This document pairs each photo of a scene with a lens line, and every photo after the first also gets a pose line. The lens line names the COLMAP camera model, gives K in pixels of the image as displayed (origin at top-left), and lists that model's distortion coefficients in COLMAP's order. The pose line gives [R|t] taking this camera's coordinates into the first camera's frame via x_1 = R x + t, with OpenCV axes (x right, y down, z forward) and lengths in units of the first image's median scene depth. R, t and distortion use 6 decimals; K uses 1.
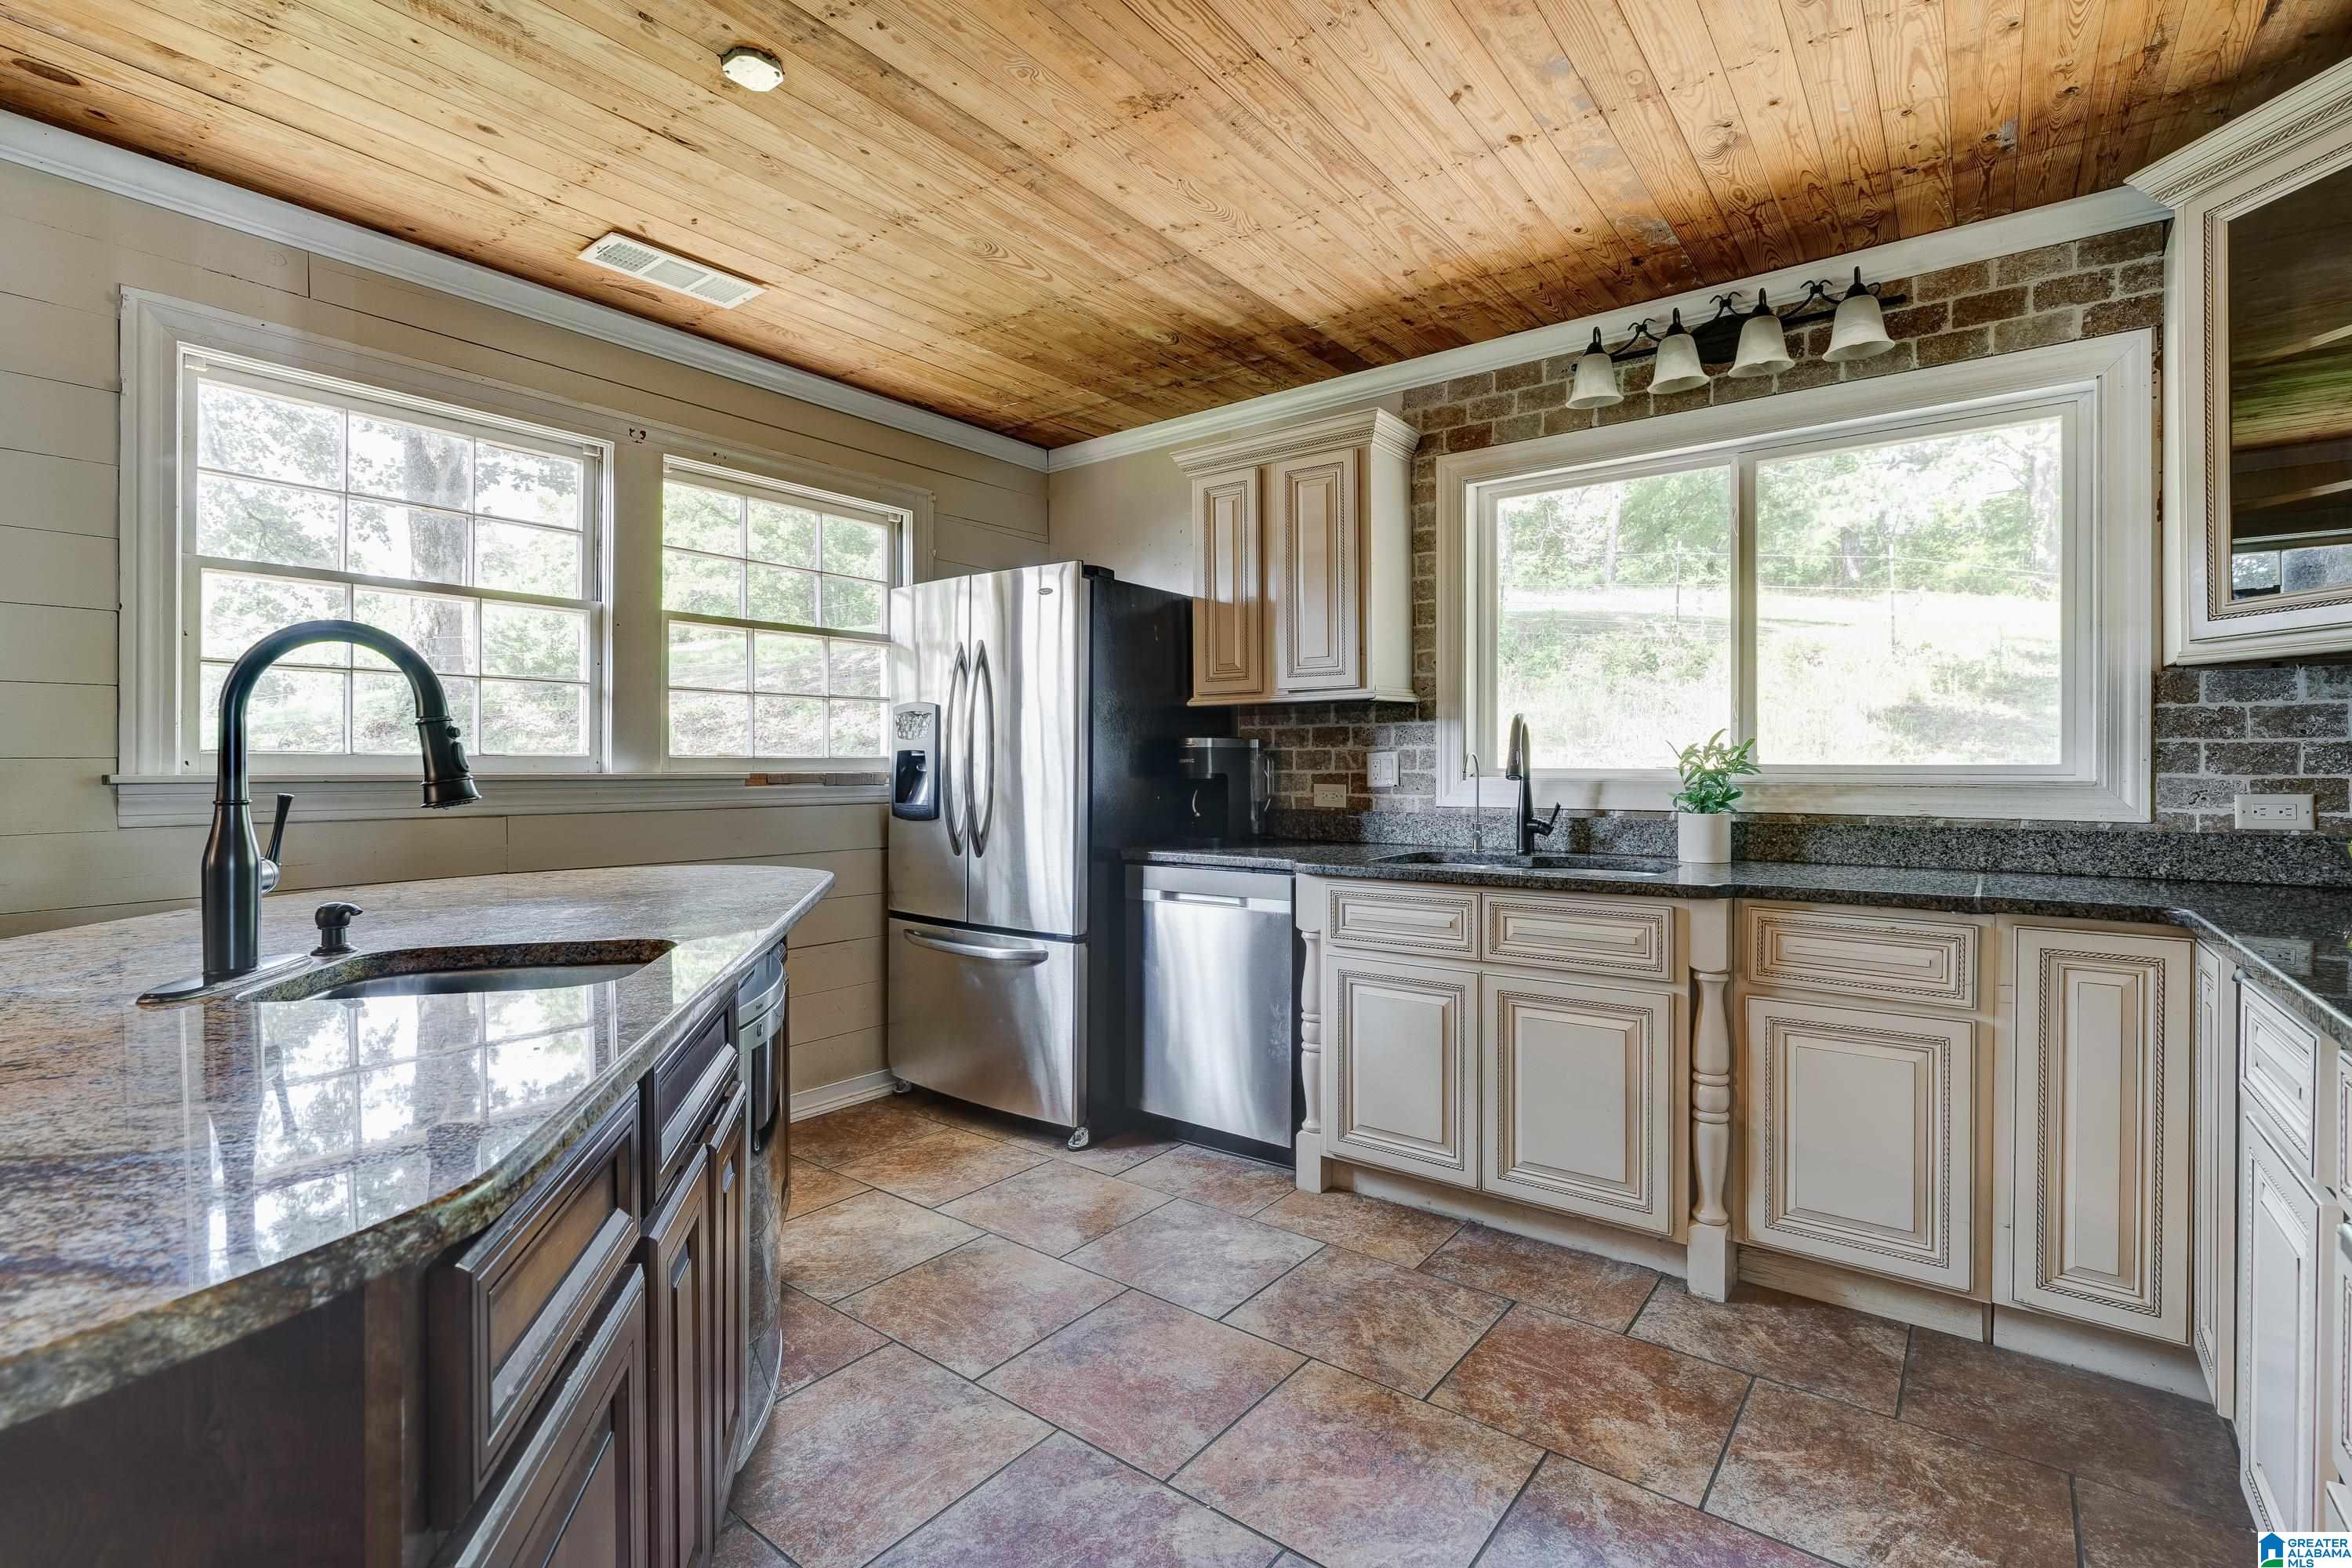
lens RADIAL K [[1053.7, 0, 1173.9], [0, 1053.7, 765.6], [0, 0, 1]] dist [-0.009267, 0.001154]
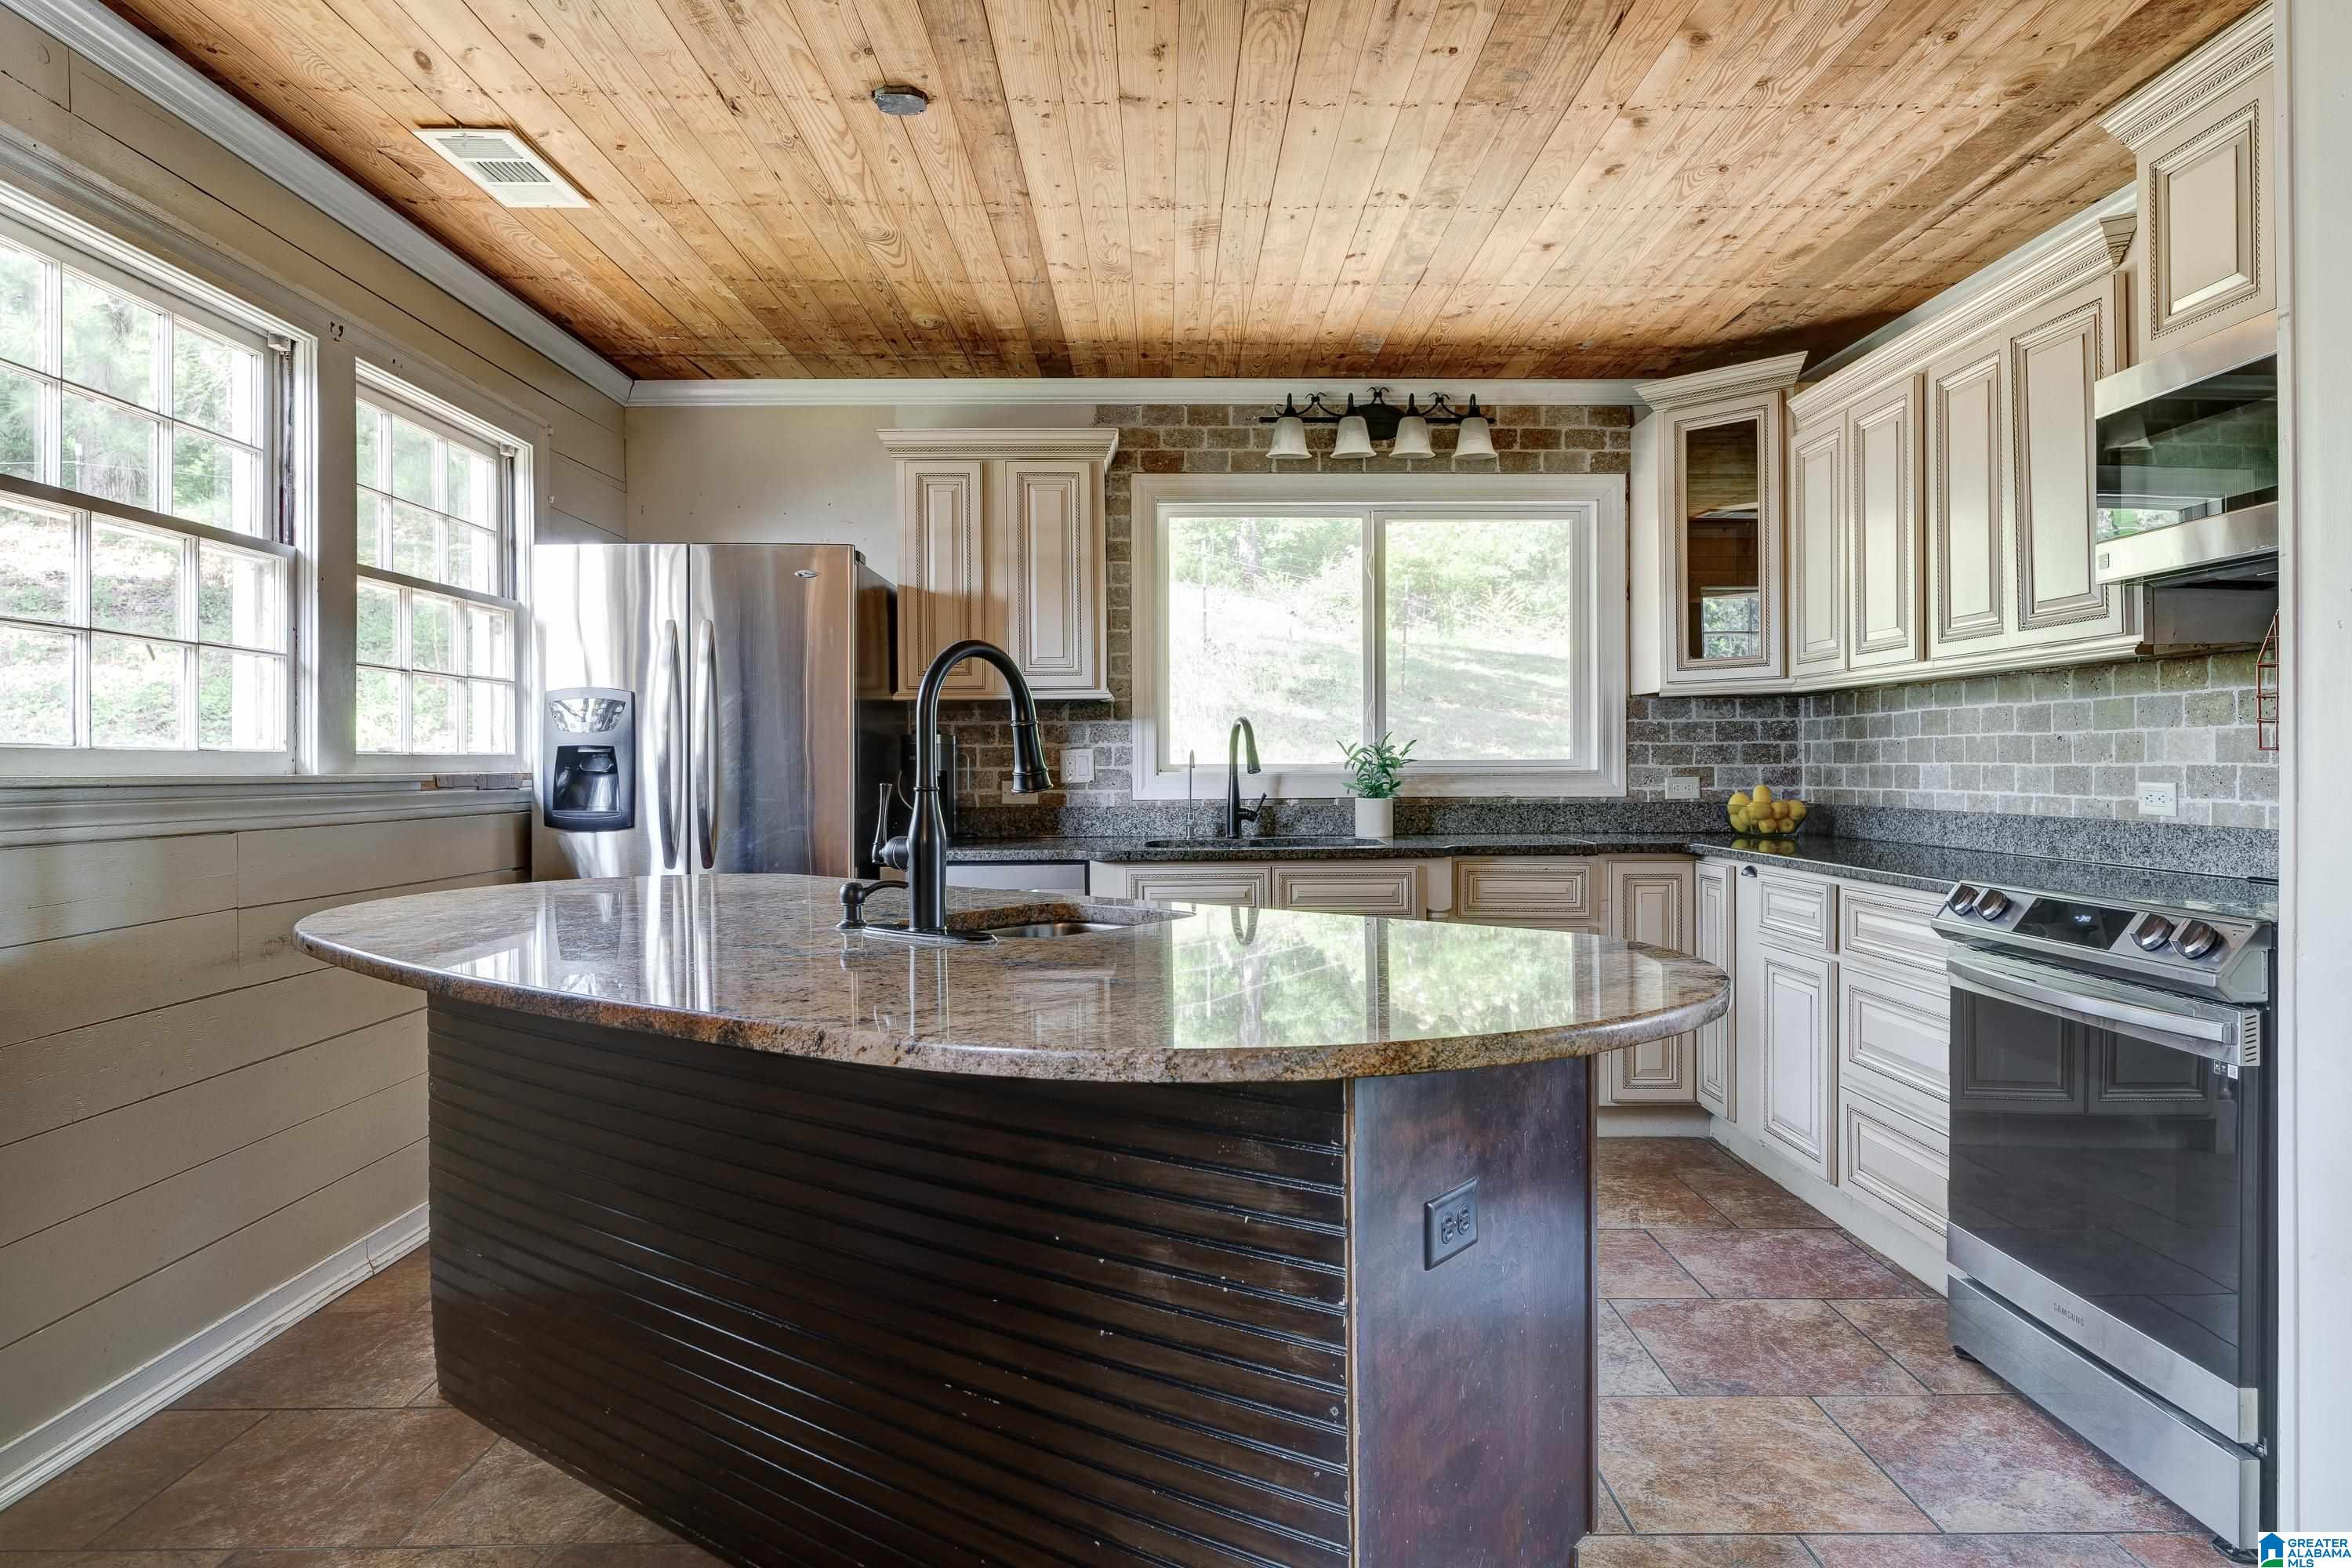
lens RADIAL K [[1411.0, 0, 1180.1], [0, 1411.0, 763.9], [0, 0, 1]] dist [0.000876, 0.000659]
pose [[0.791057, -0.003556, 0.611732, -0.644159], [0.004856, 0.999988, -0.000467, 0.003092], [-0.611723, 0.003340, 0.791065, -0.180065]]
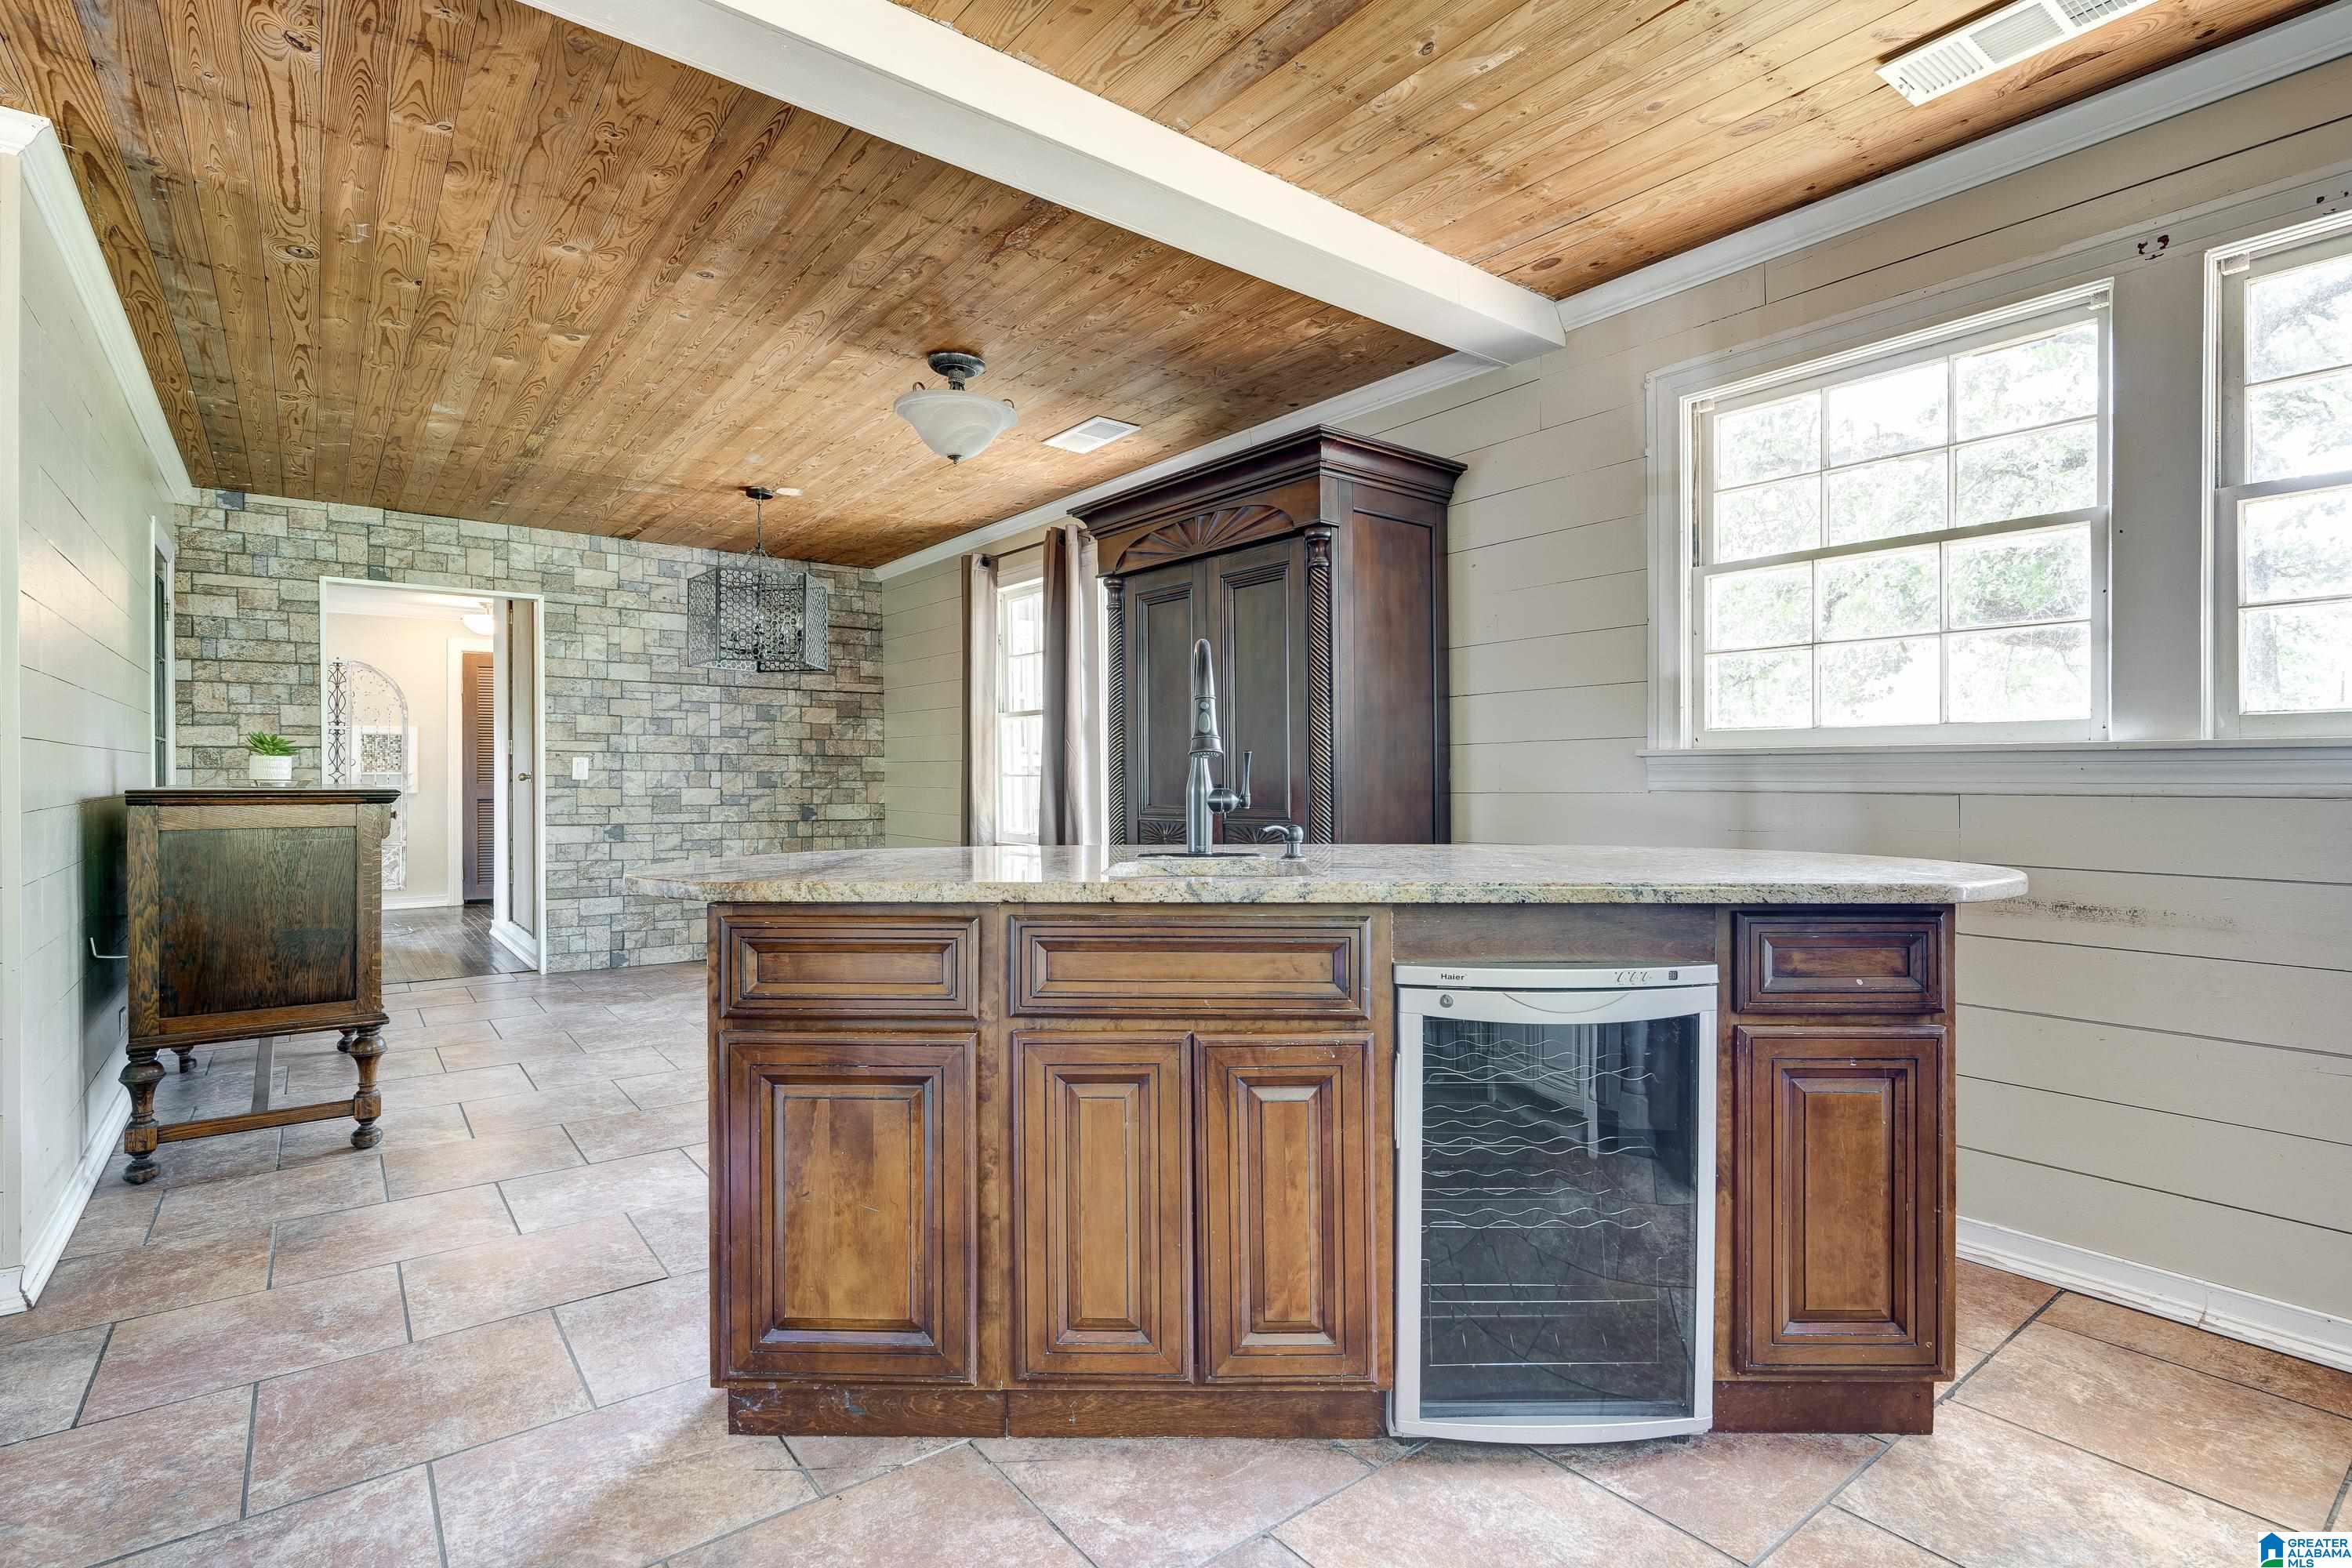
lens RADIAL K [[1126.3, 0, 1176.0], [0, 1126.3, 784.0], [0, 0, 1]] dist [-0.004924, 0.000048]
pose [[-0.265211, 0.006963, -0.964165, 0.359358], [0.001187, 0.999976, 0.006895, 0.029615], [0.964190, 0.000684, -0.265213, 0.570902]]
